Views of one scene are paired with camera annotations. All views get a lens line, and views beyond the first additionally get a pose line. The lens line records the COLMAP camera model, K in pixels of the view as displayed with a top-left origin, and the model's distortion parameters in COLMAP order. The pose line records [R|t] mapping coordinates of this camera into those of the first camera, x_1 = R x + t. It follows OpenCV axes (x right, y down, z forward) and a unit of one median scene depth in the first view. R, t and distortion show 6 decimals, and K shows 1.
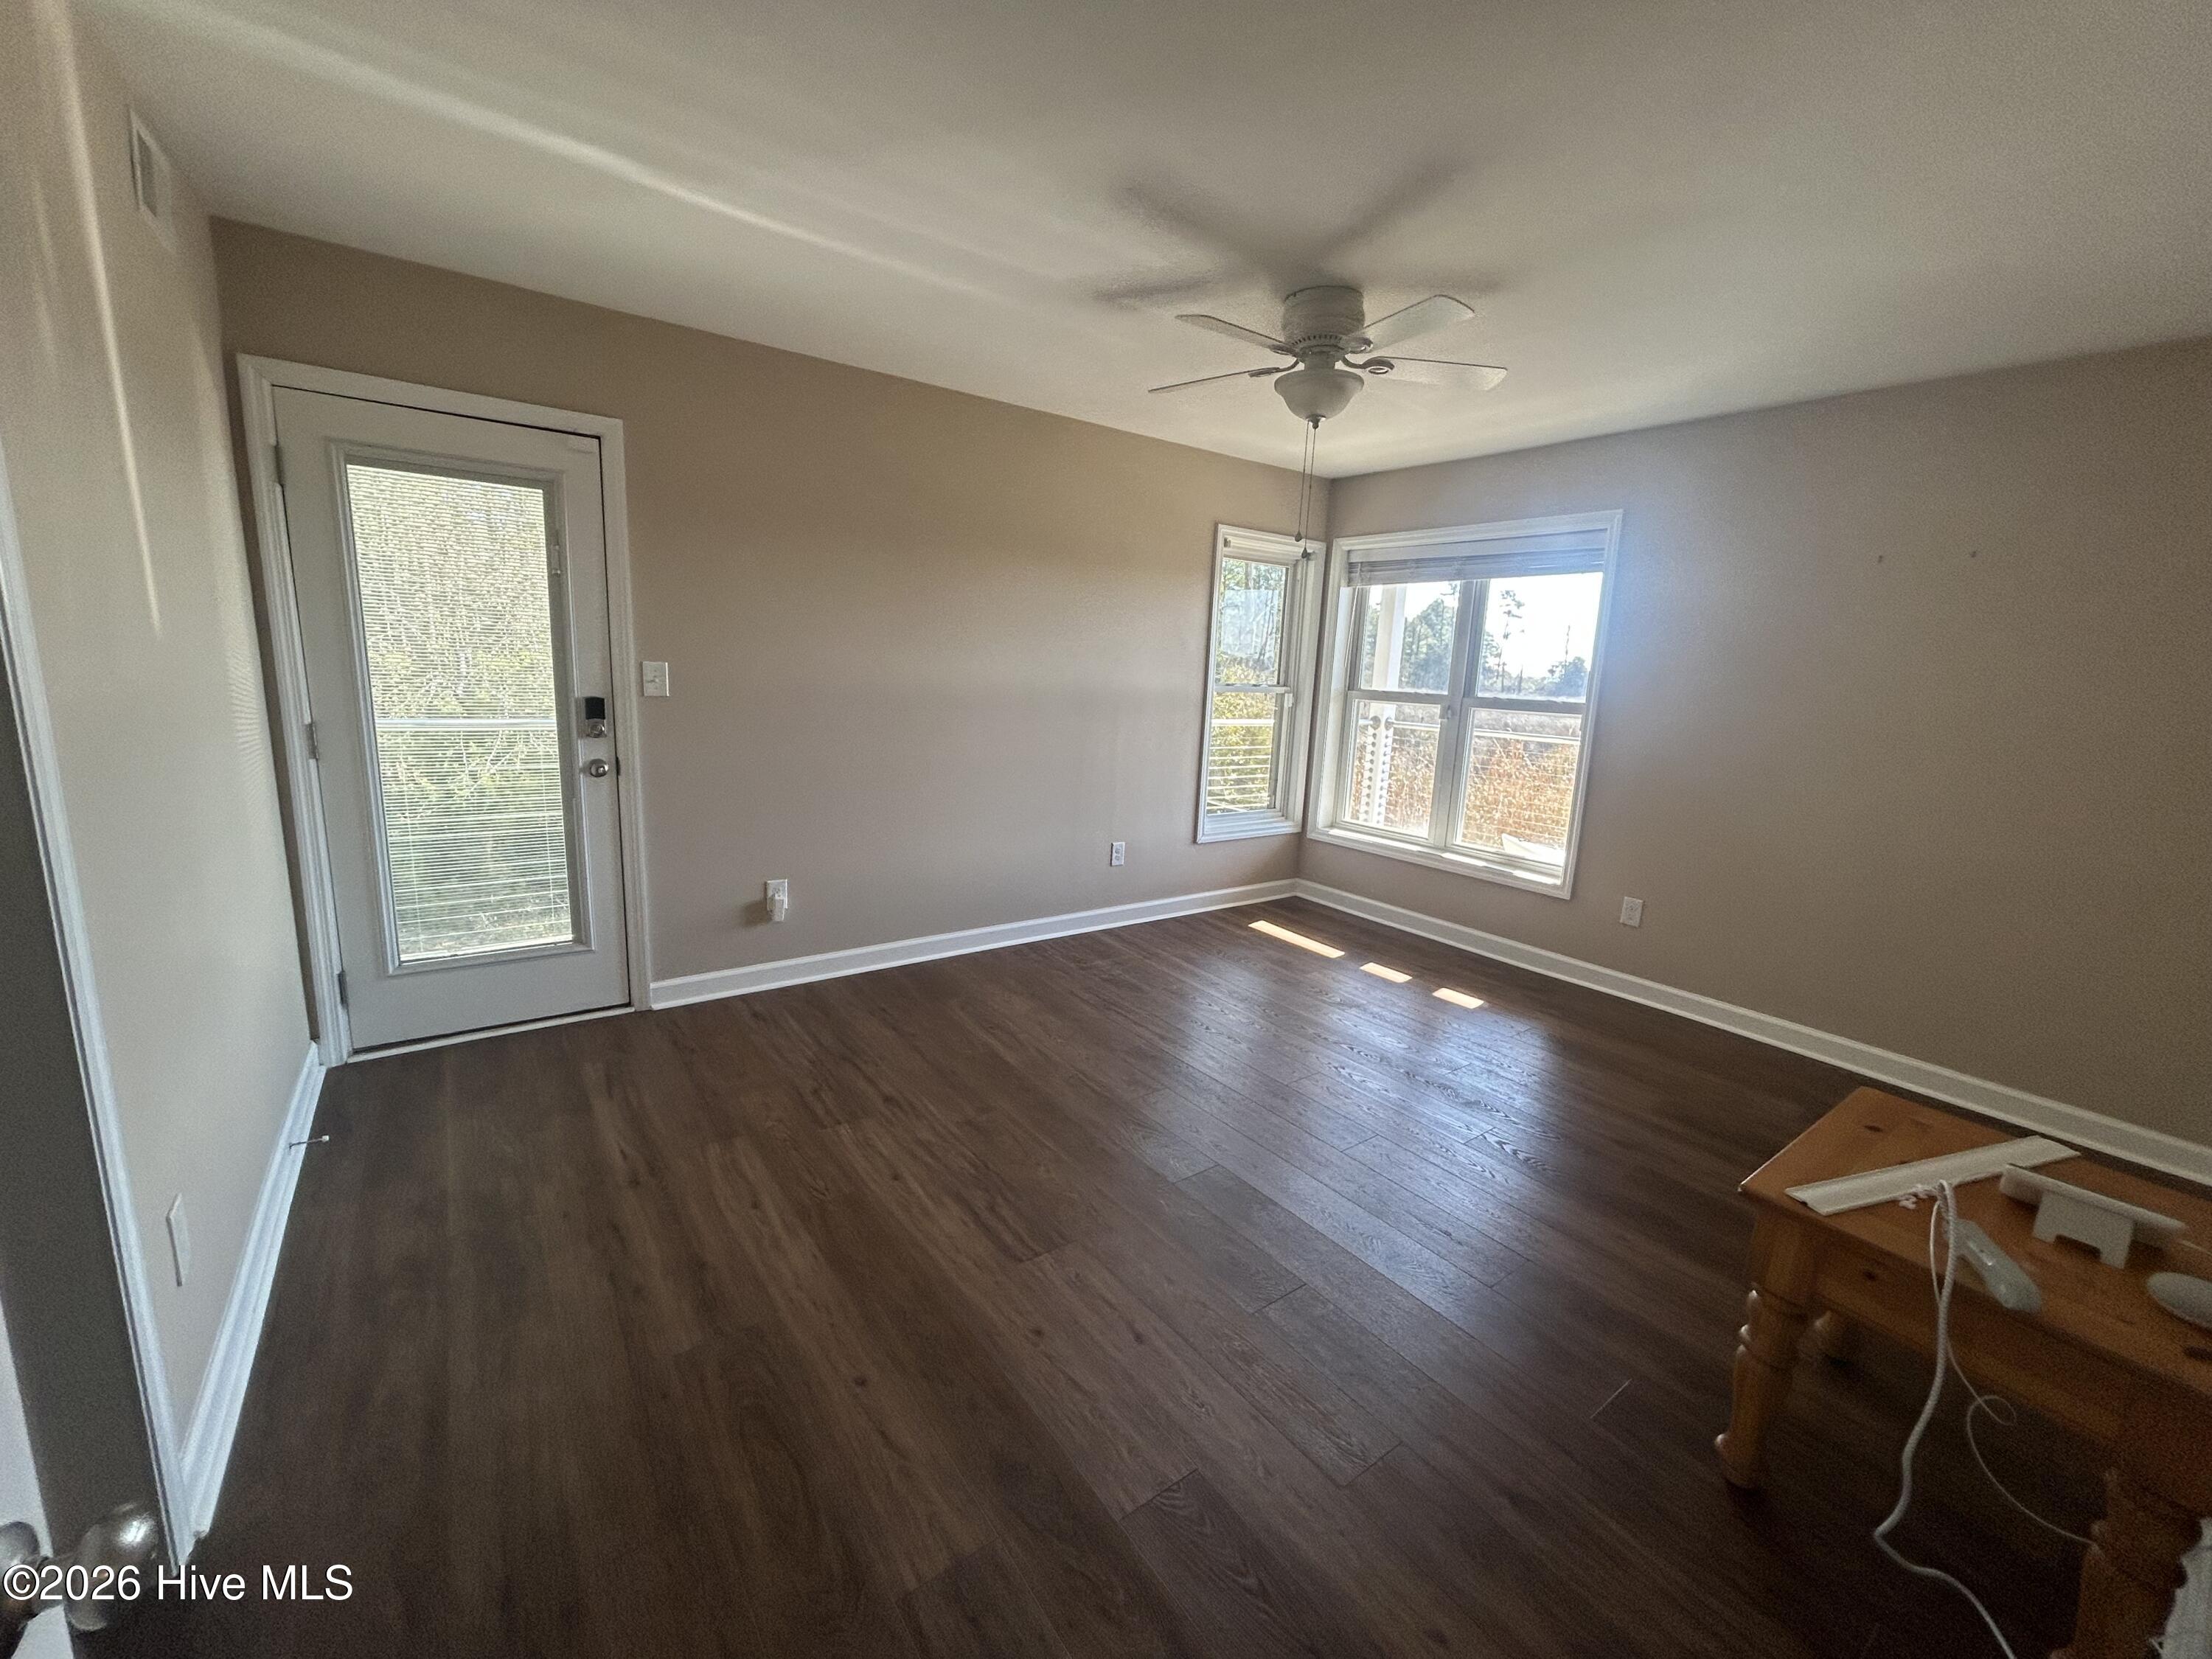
lens RADIAL K [[887.0, 0, 1096.2], [0, 887.0, 834.8], [0, 0, 1]] dist [0.000055, -0.000157]
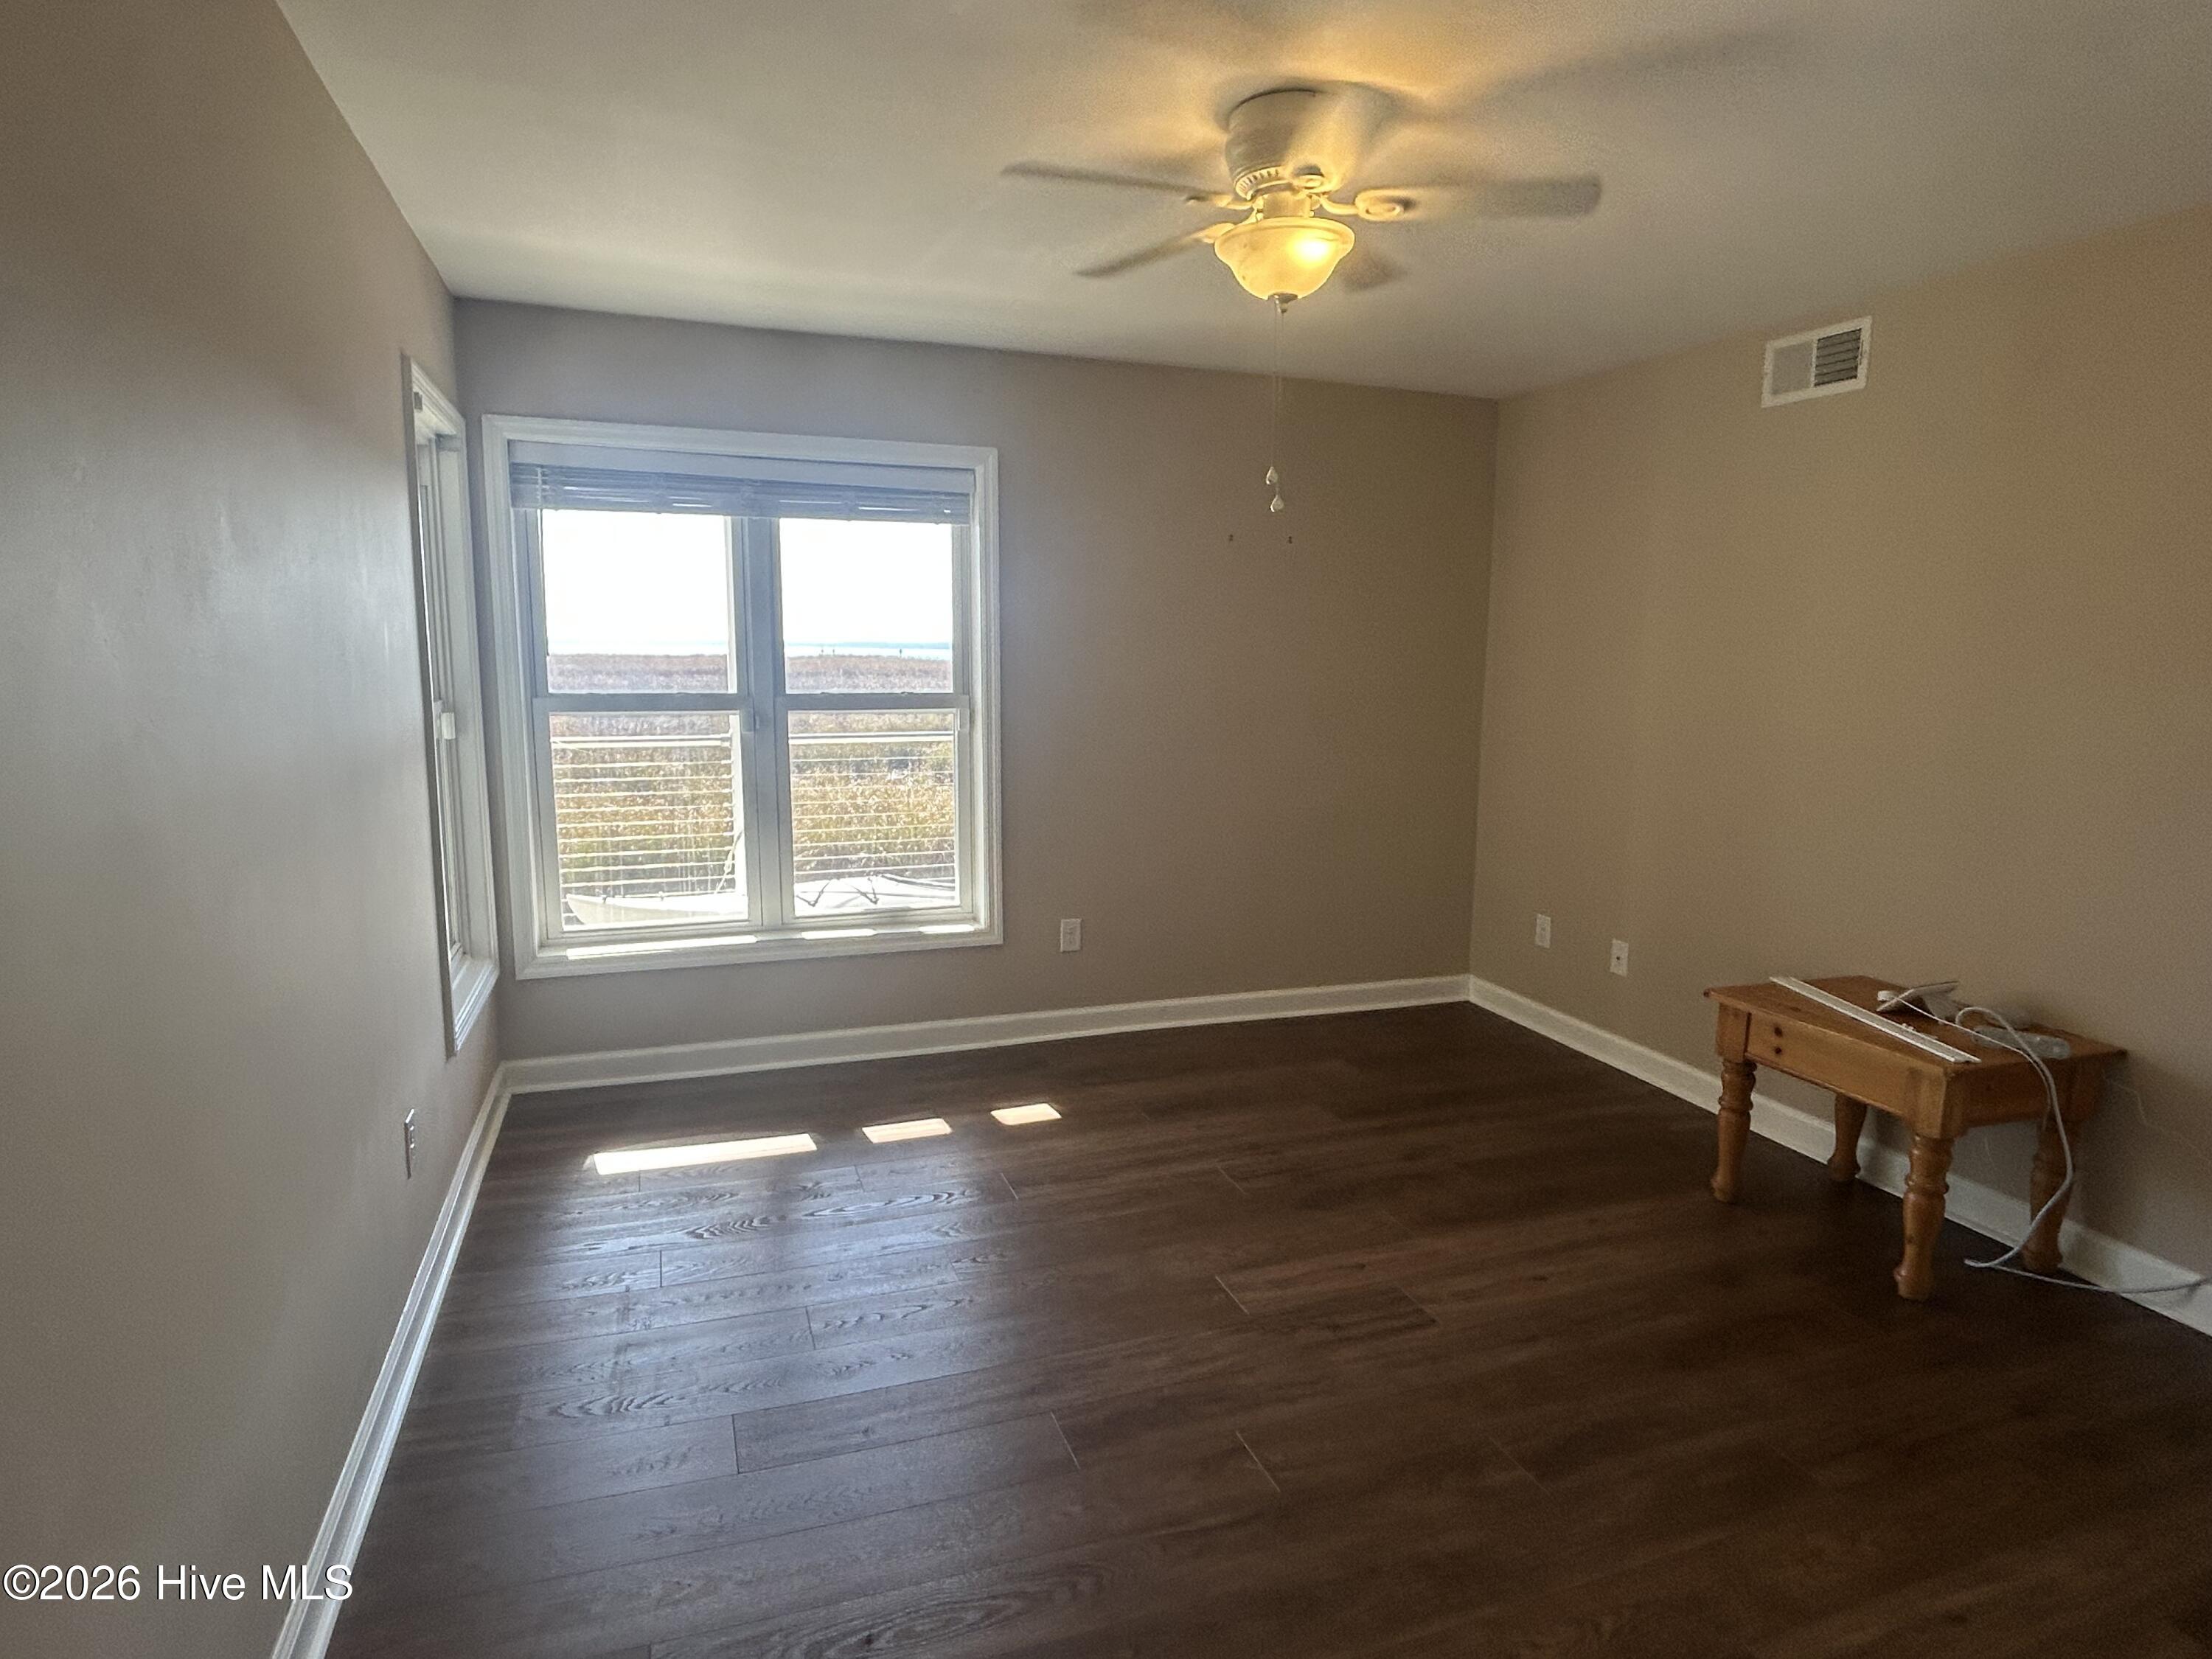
lens RADIAL K [[1234.6, 0, 1115.8], [0, 1234.6, 818.3], [0, 0, 1]] dist [0.003000, 0.000368]
pose [[0.269699, -0.169808, 0.947854, -0.602549], [0.190008, 0.974361, 0.120492, -0.195520], [-0.944012, 0.147604, 0.295049, 0.771059]]
